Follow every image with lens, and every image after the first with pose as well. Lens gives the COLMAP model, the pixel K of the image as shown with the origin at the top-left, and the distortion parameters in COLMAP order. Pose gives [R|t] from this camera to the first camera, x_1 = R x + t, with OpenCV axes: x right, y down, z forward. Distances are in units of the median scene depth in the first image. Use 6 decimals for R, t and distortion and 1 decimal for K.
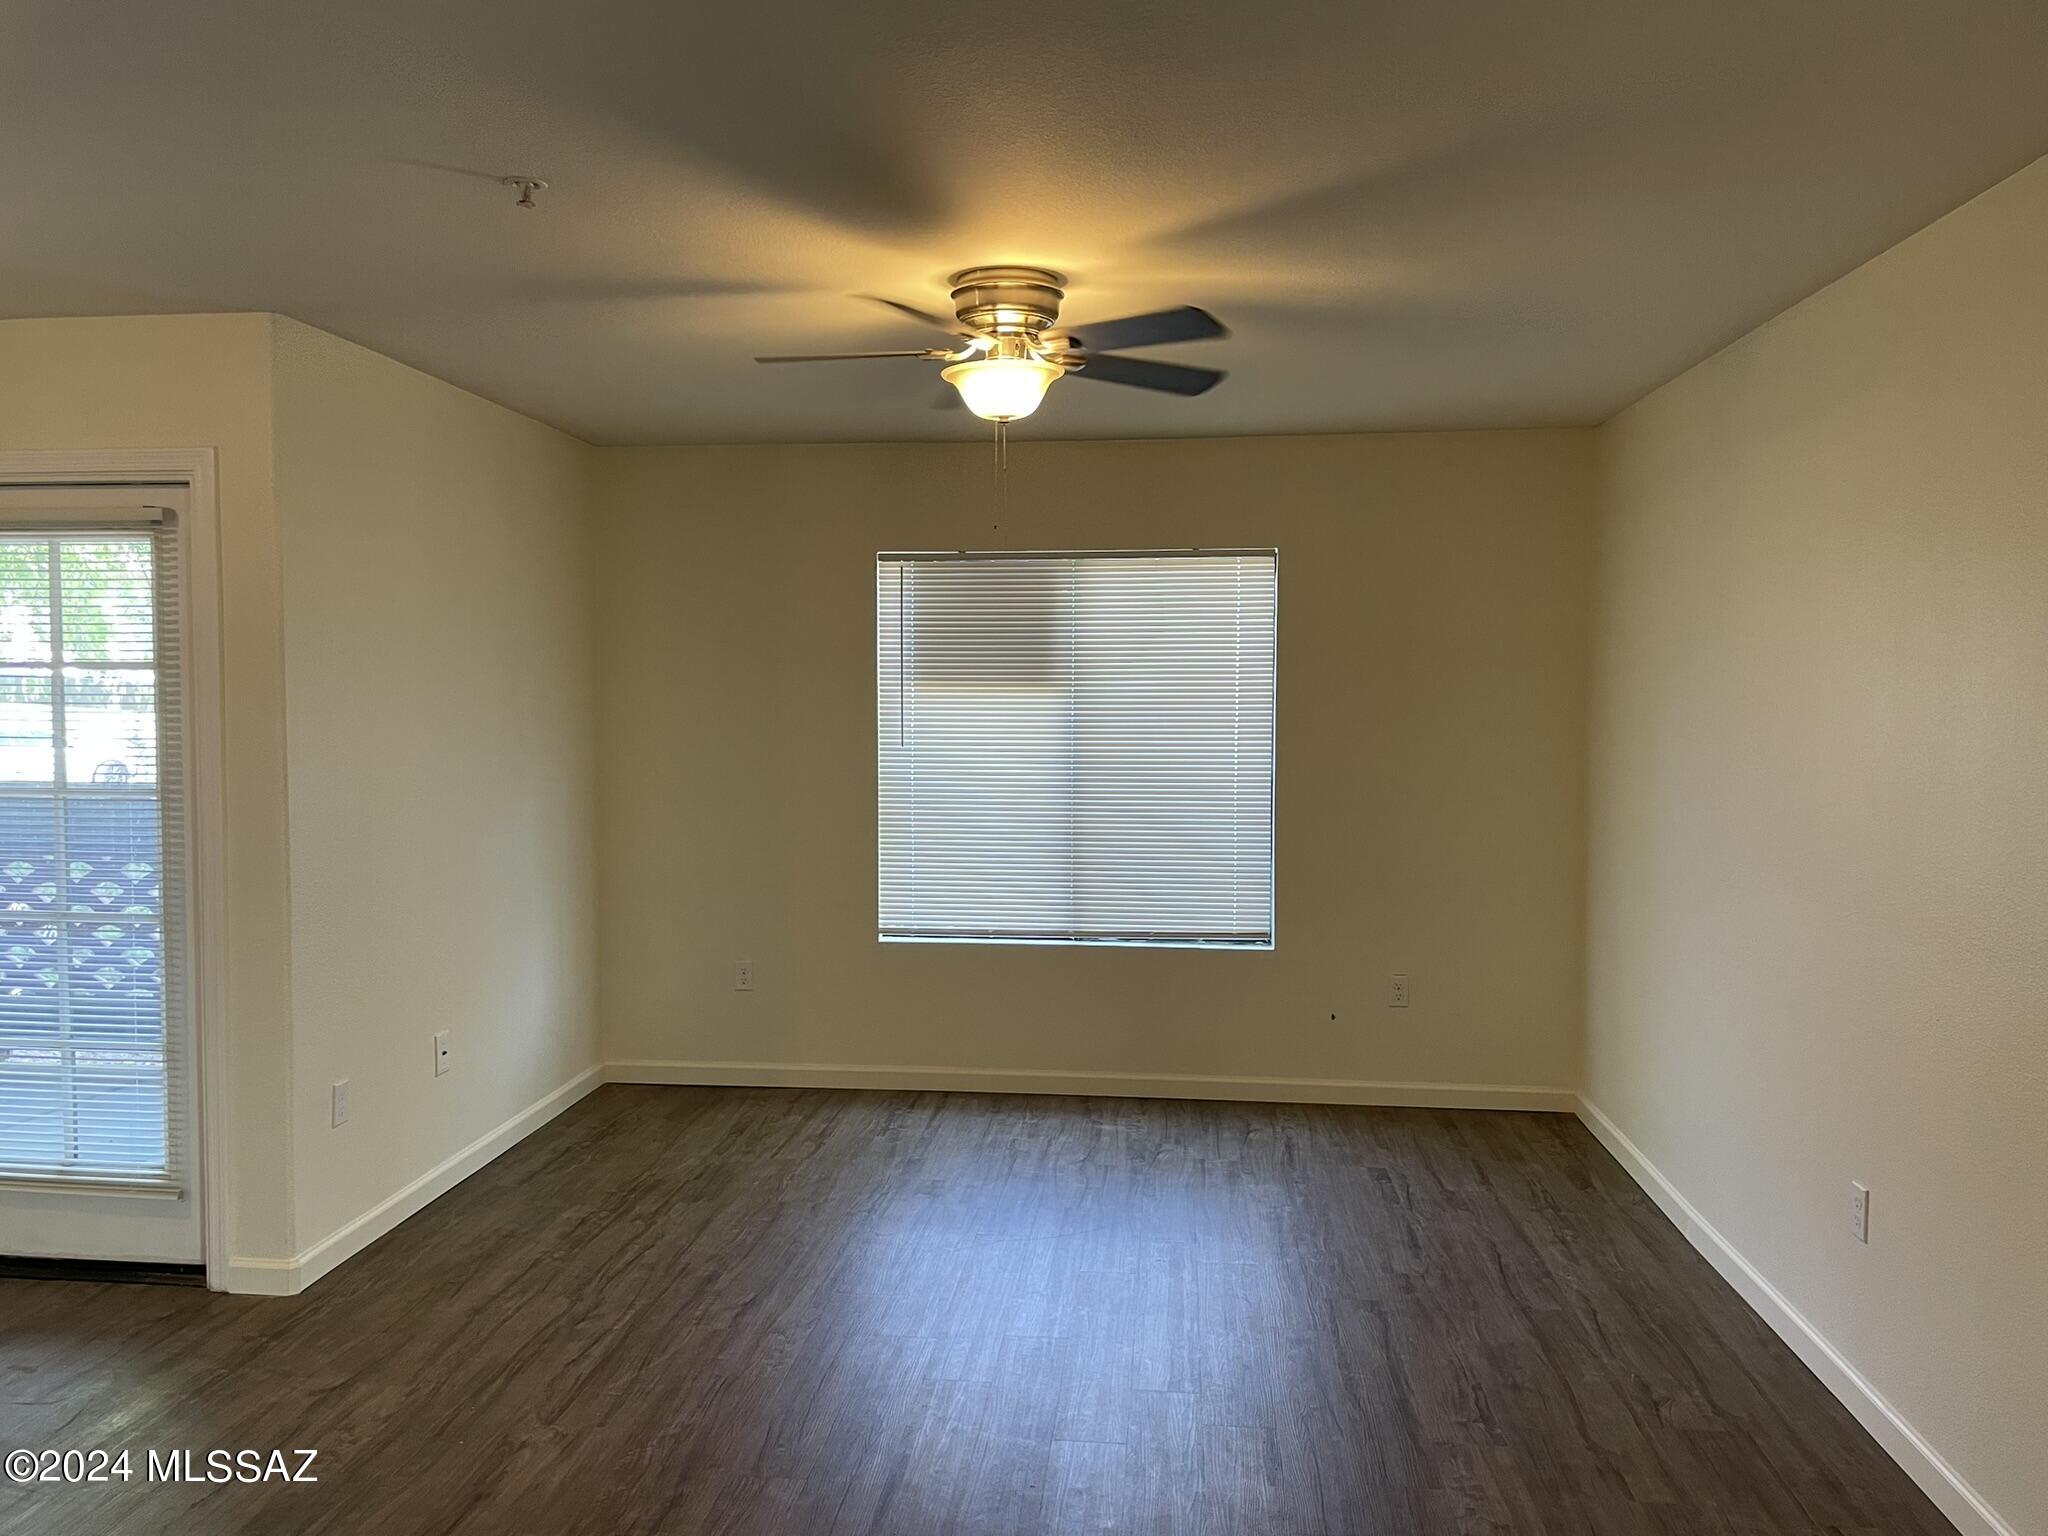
lens RADIAL K [[1538.7, 0, 1023.4], [0, 1538.7, 759.2], [0, 0, 1]] dist [0.060936, -0.086159]
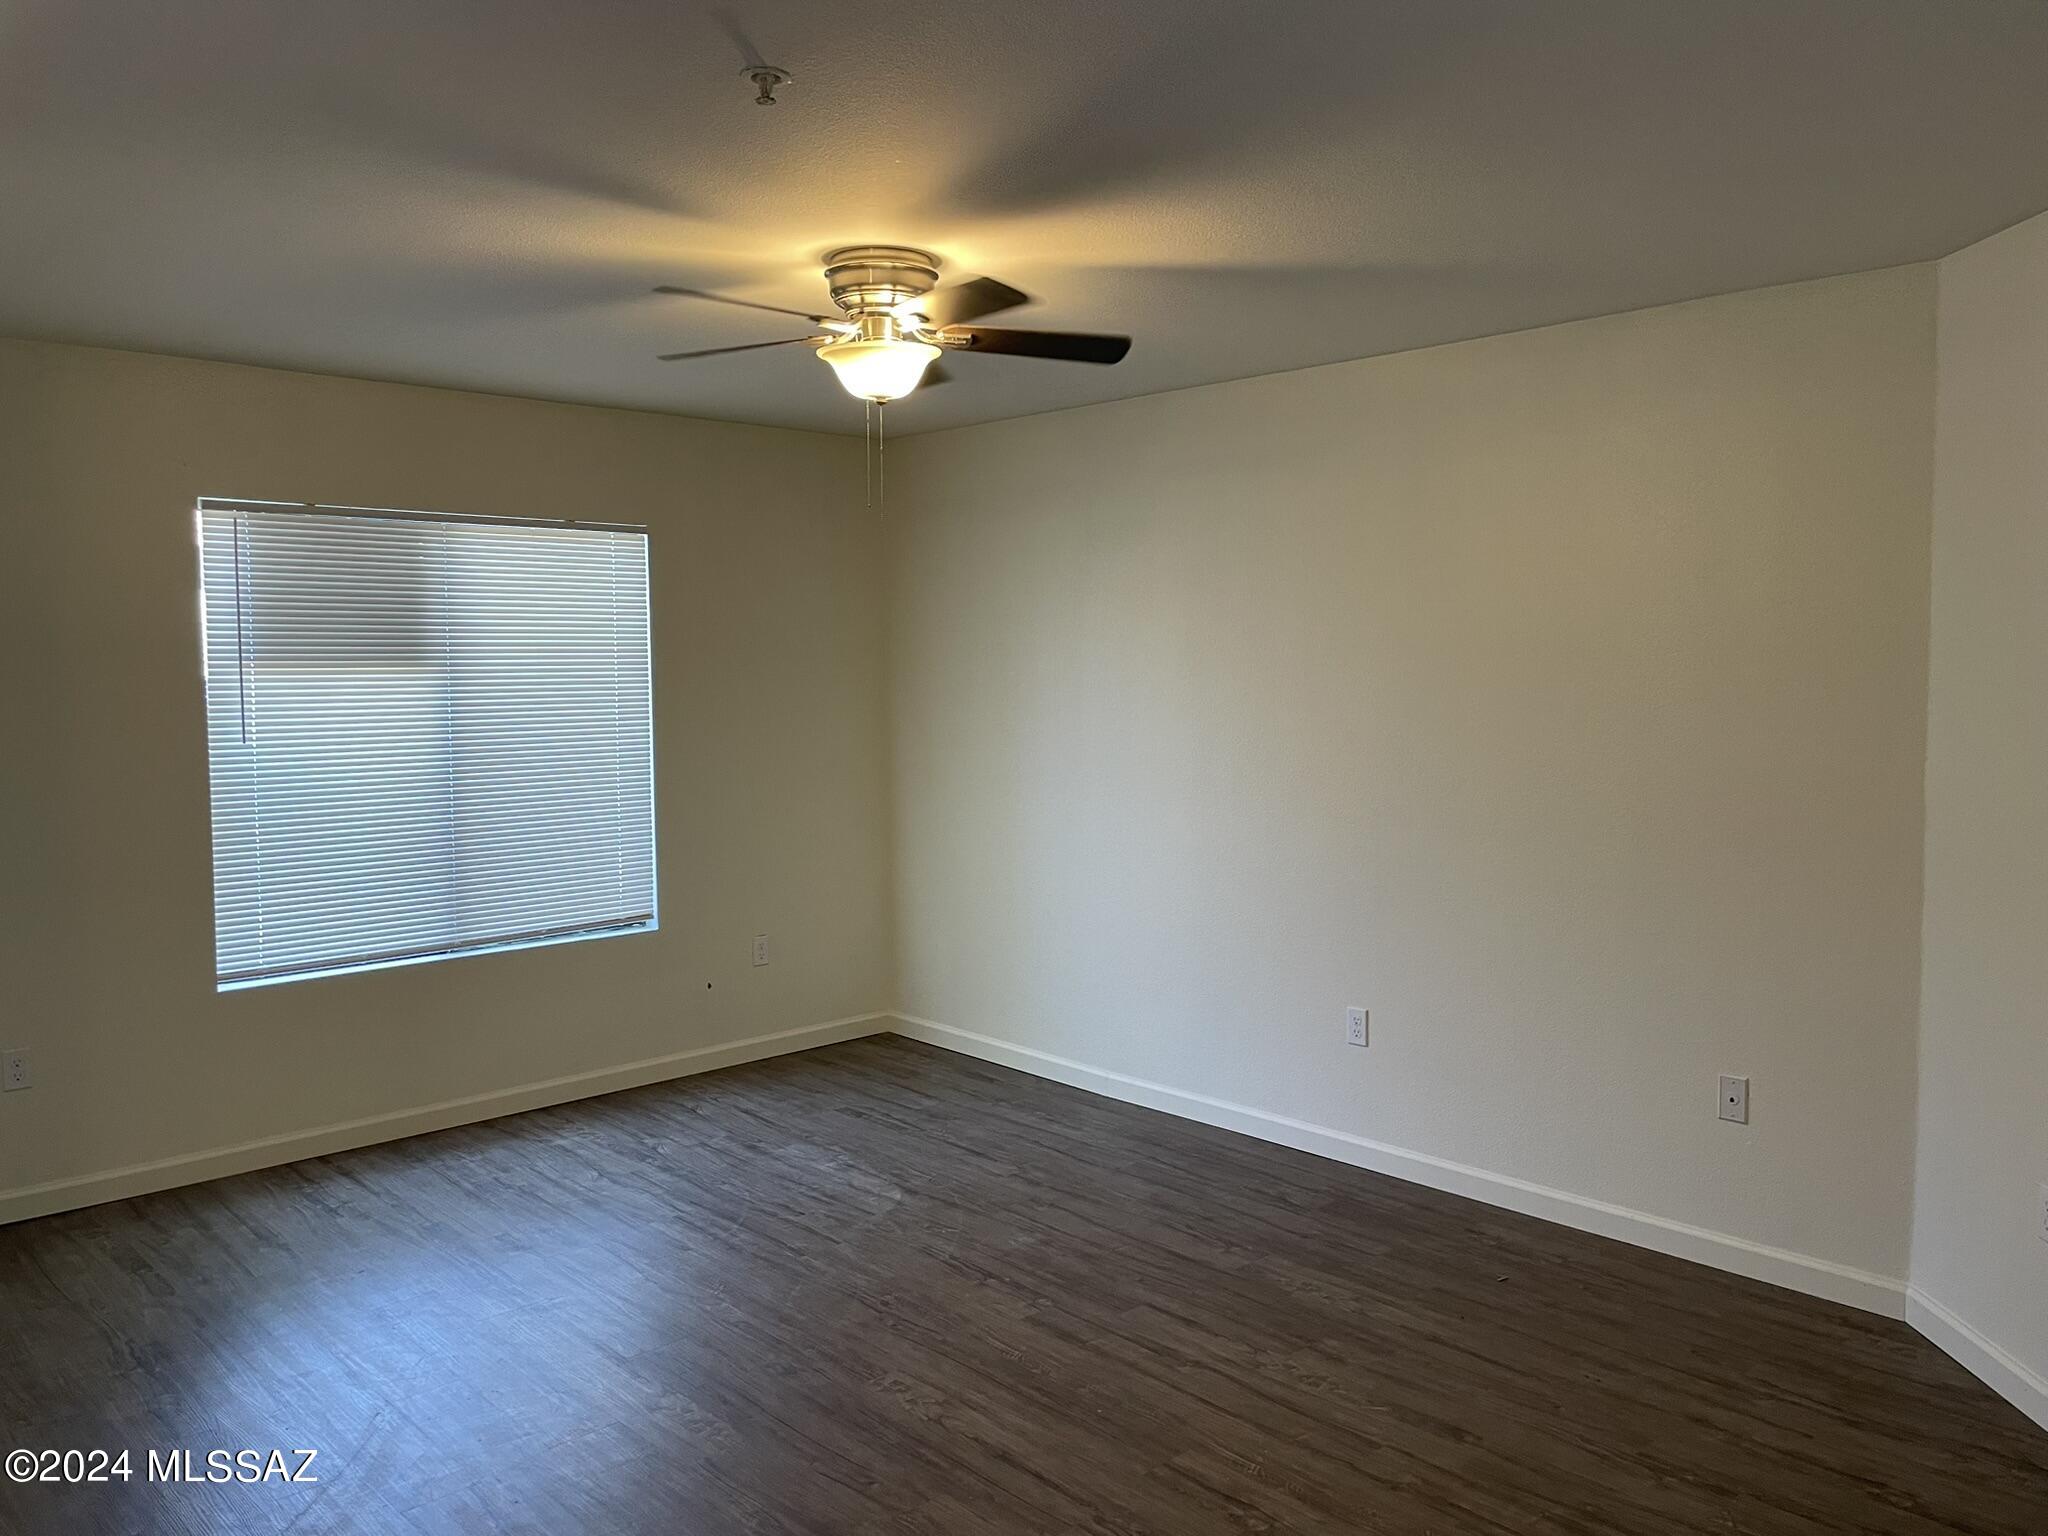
lens RADIAL K [[1538.7, 0, 992.0], [0, 1538.7, 755.6], [0, 0, 1]] dist [0.060936, -0.086159]
pose [[0.655068, -0.054106, 0.753630, -0.456055], [0.041174, 0.998507, 0.035898, -0.015919], [-0.754447, 0.007514, 0.656318, 0.188024]]
